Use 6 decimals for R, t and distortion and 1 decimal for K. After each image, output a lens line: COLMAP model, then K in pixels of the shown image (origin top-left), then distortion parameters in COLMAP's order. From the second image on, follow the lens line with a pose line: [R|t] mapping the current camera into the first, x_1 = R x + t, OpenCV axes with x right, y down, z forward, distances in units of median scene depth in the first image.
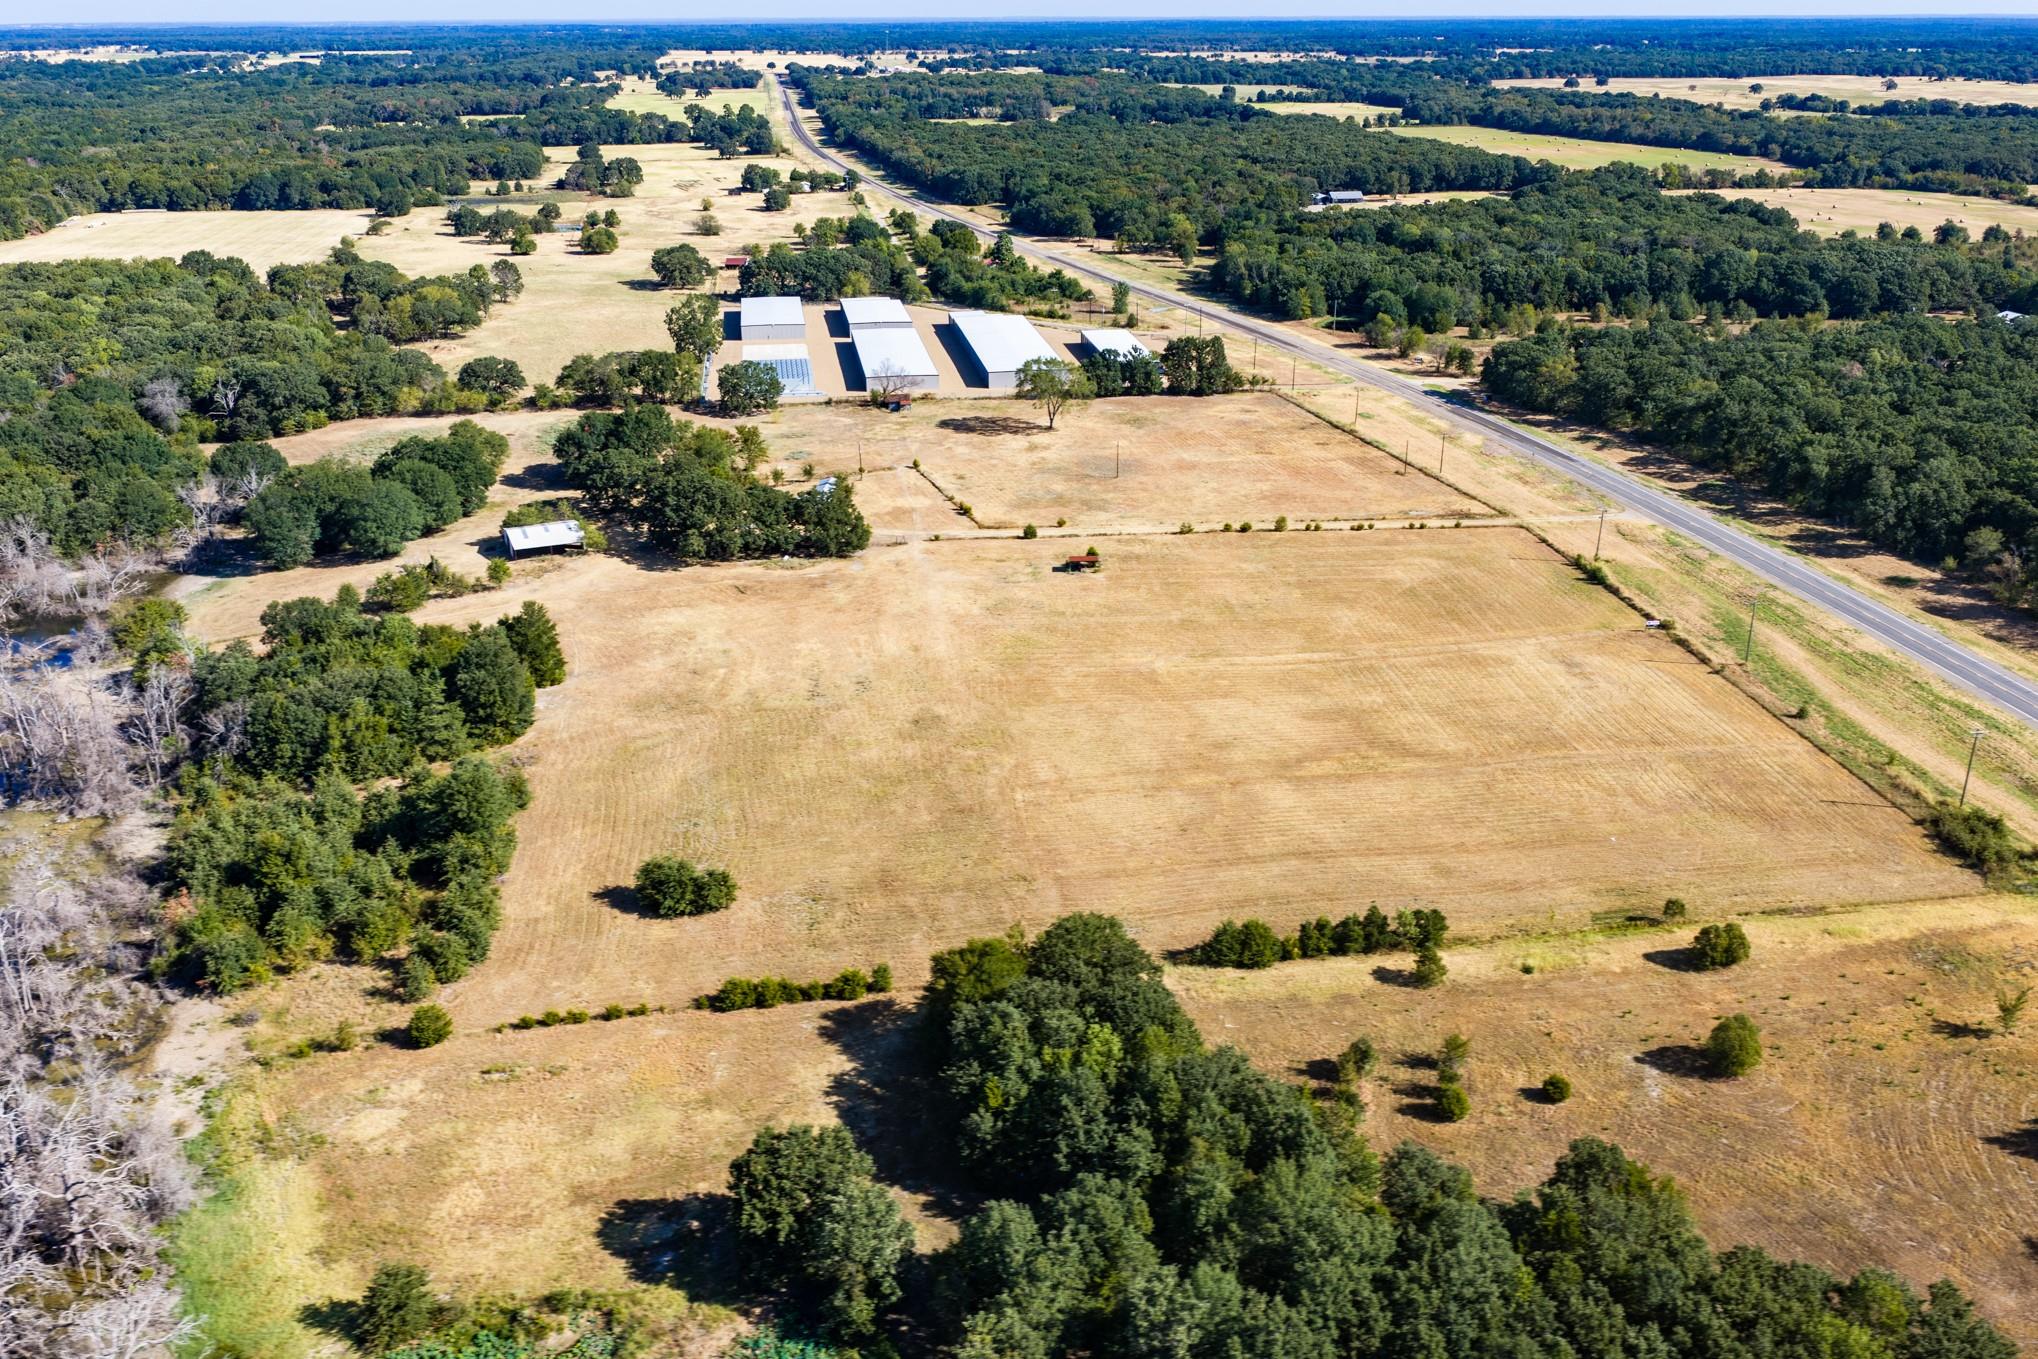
lens RADIAL K [[1715.0, 0, 1021.1], [0, 1715.0, 682.9], [0, 0, 1]] dist [0.011096, -0.017979]
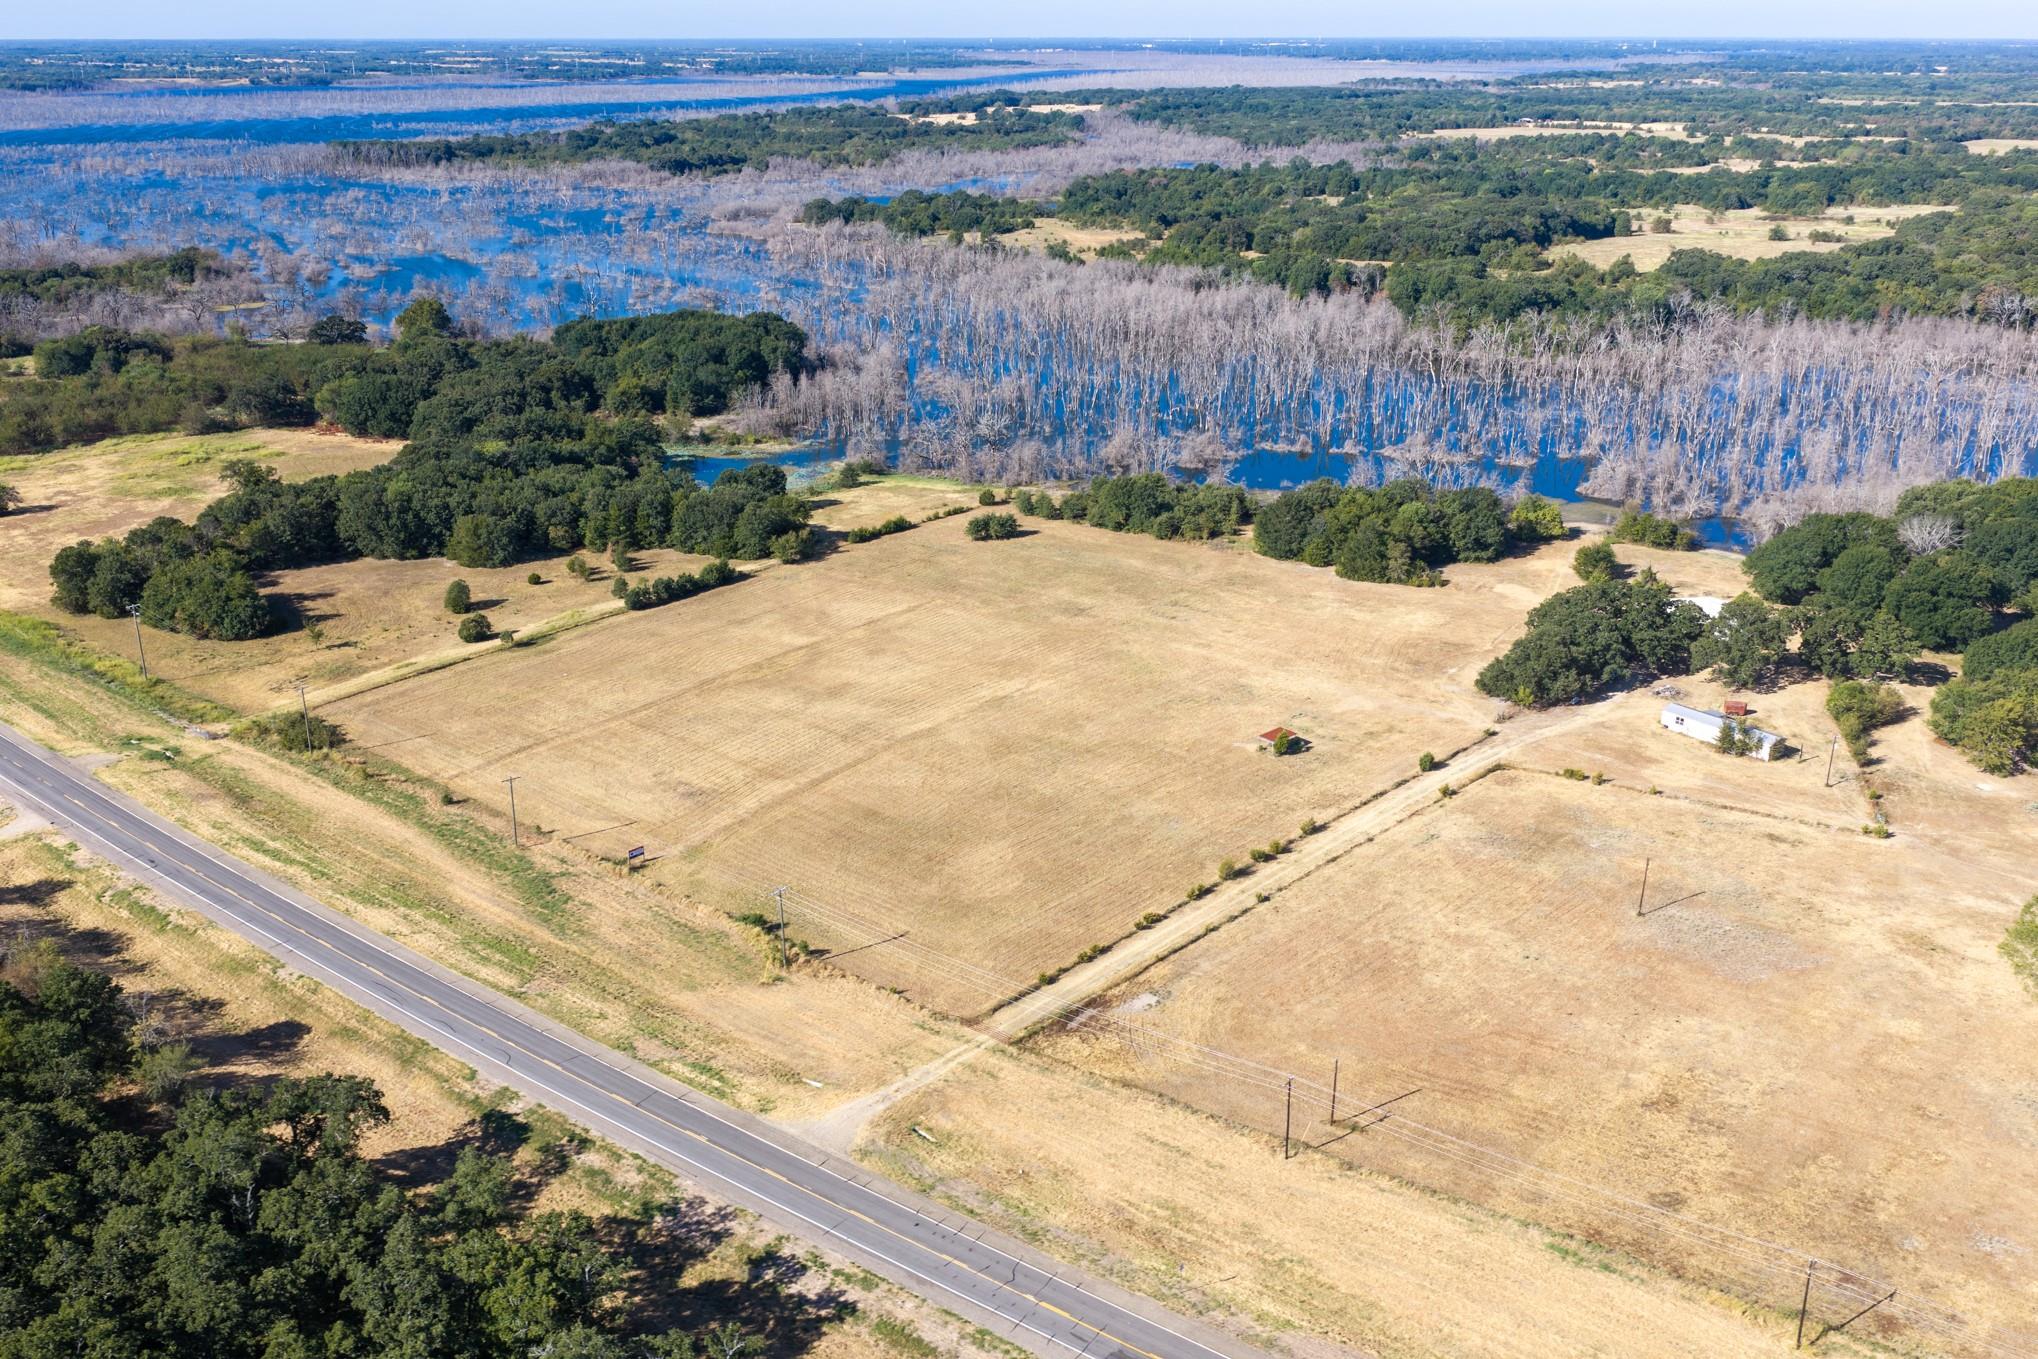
lens RADIAL K [[1748.1, 0, 1019.5], [0, 1748.1, 683.5], [0, 0, 1]] dist [0.009377, -0.012391]
pose [[-0.737775, 0.238351, -0.631567, 0.643871], [-0.245385, 0.776894, 0.579847, -0.540226], [0.628868, 0.582774, -0.514685, 1.304134]]
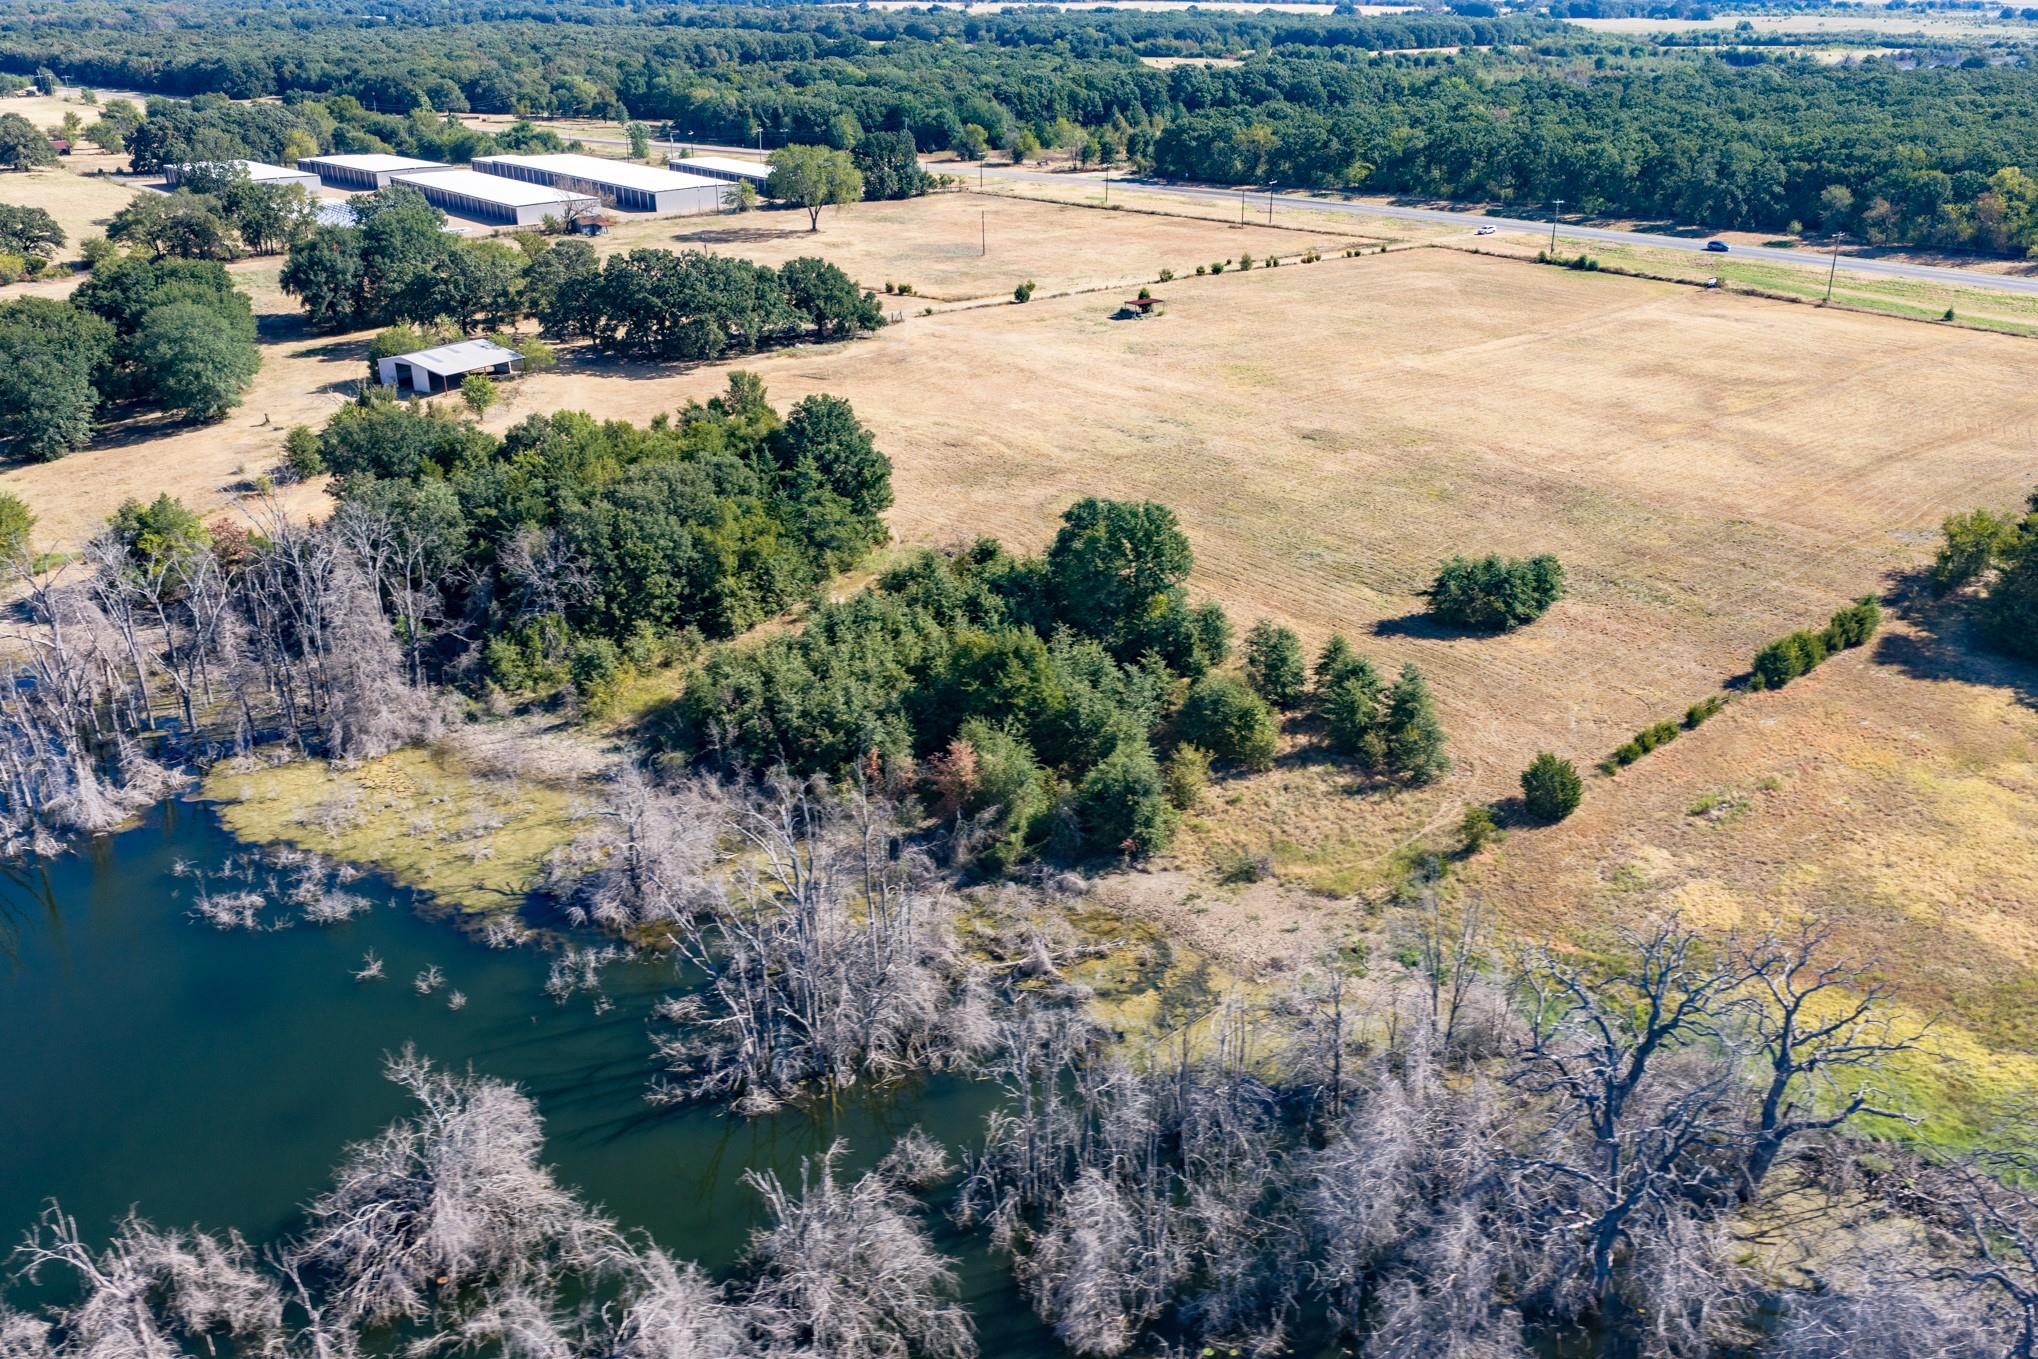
lens RADIAL K [[1715.0, 0, 1021.1], [0, 1715.0, 682.9], [0, 0, 1]] dist [0.011096, -0.017979]
pose [[0.849675, -0.206745, 0.485087, -0.450429], [0.200065, 0.977544, 0.066199, 0.042383], [-0.487880, 0.040802, 0.871956, 0.287569]]
